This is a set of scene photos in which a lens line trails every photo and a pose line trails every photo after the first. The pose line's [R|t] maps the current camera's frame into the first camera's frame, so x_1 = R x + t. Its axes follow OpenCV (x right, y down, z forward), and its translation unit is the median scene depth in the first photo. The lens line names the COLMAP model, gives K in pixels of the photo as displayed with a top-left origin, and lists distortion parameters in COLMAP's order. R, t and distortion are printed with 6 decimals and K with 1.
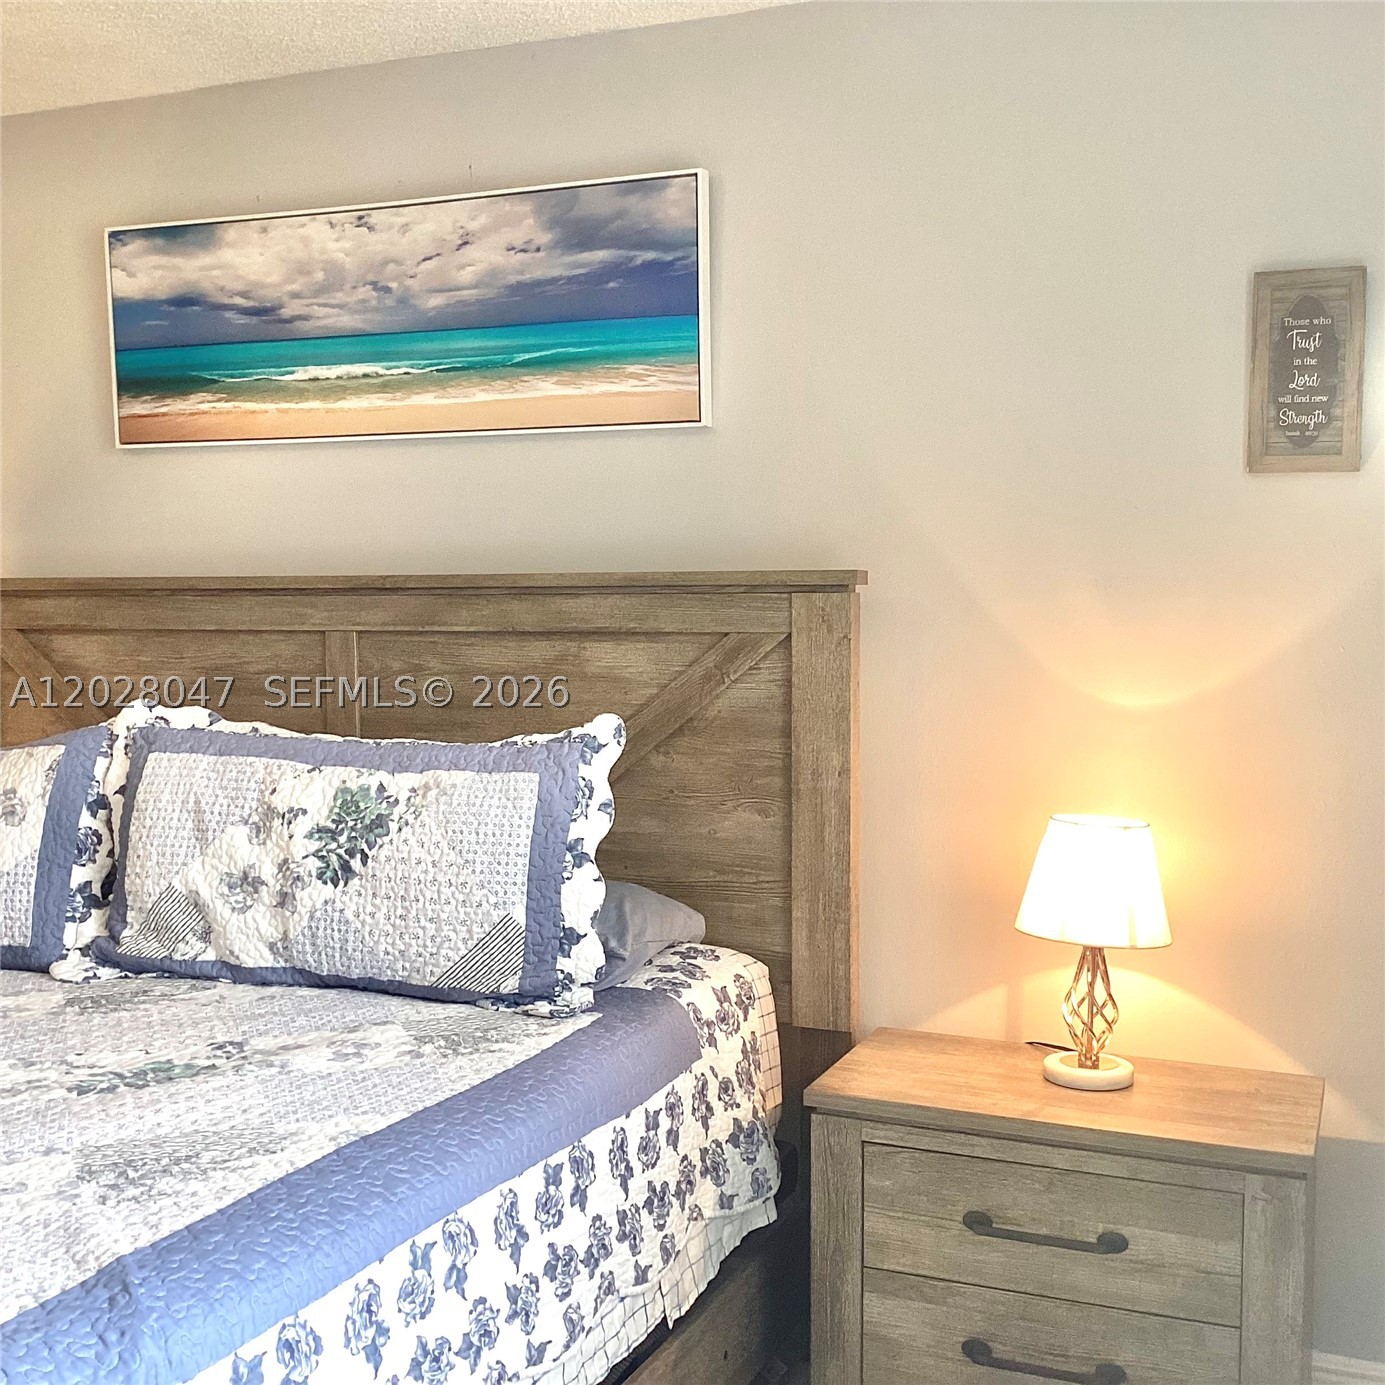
lens RADIAL K [[1698.7, 0, 692.5], [0, 1698.7, 692.5], [0, 0, 1]] dist [0.125016, -0.240030]
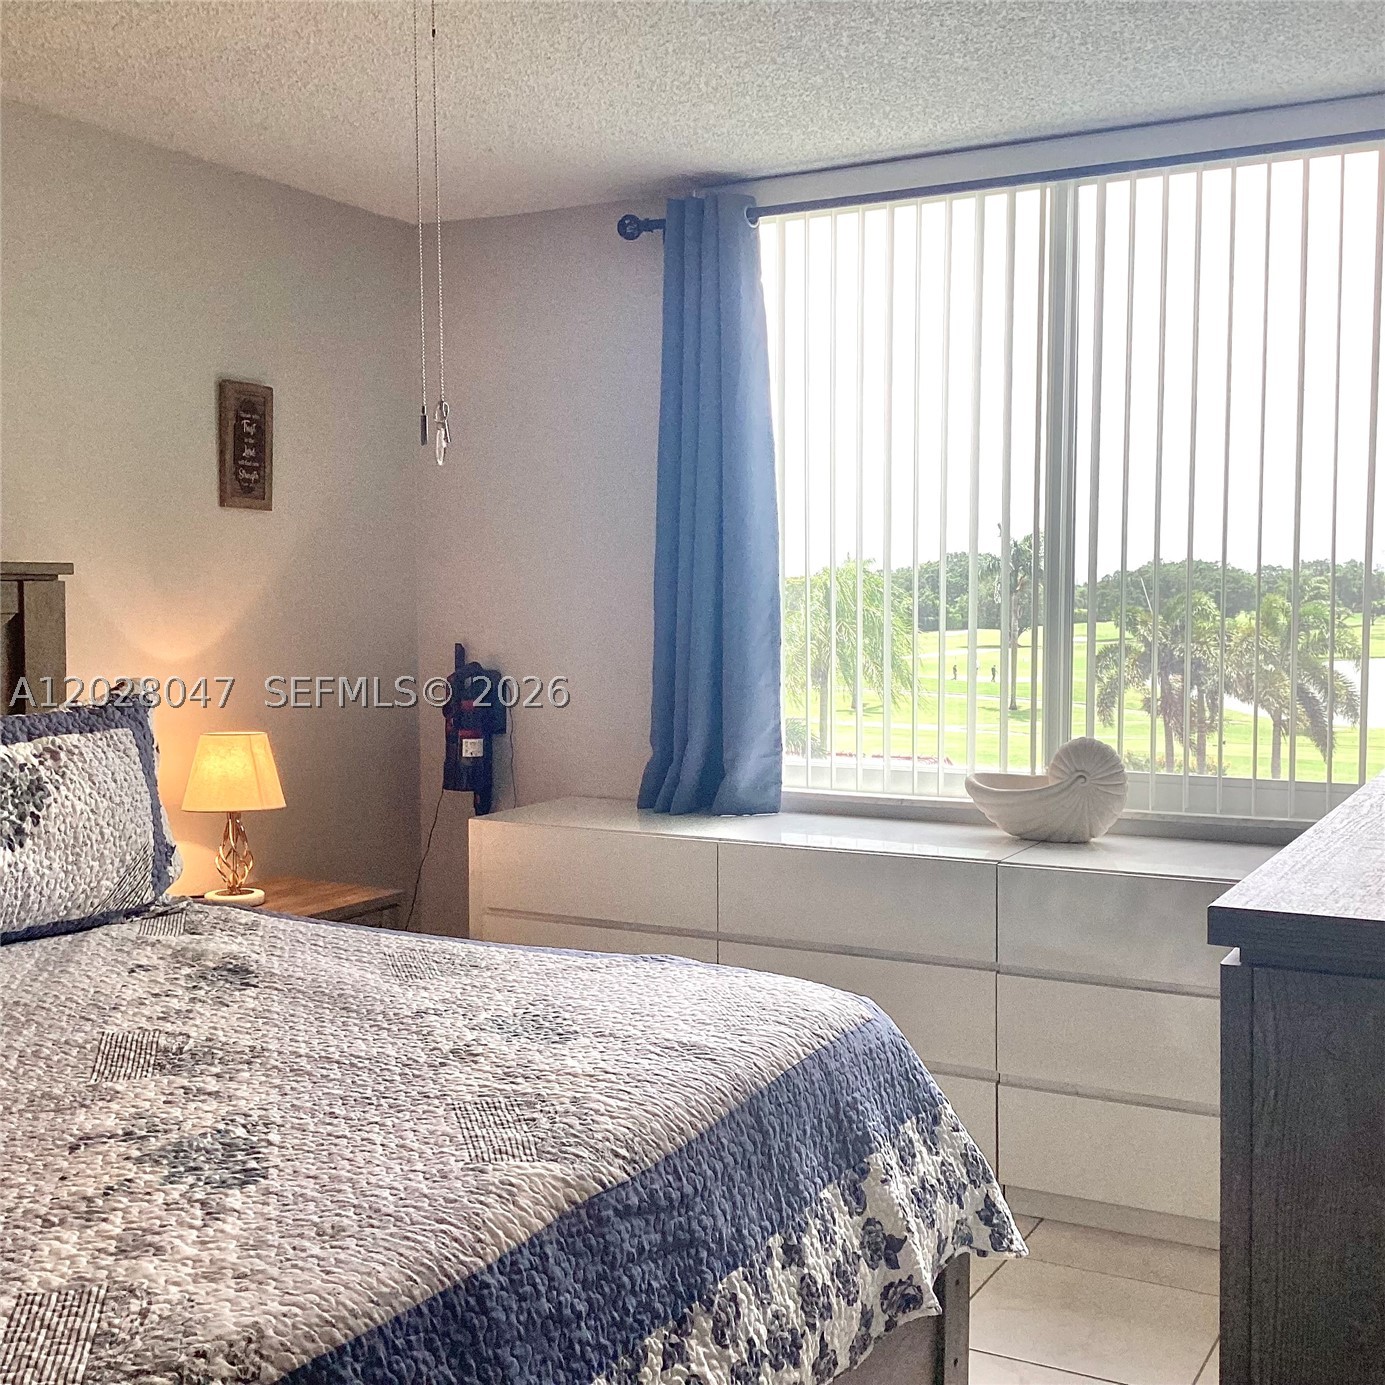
lens RADIAL K [[1698.7, 0, 692.5], [0, 1698.7, 692.5], [0, 0, 1]] dist [0.125016, -0.240030]
pose [[0.088700, -0.061411, 0.994163, -1.261641], [0.046511, 0.997264, 0.057452, -0.030171], [-0.994972, 0.041143, 0.091314, 0.463510]]
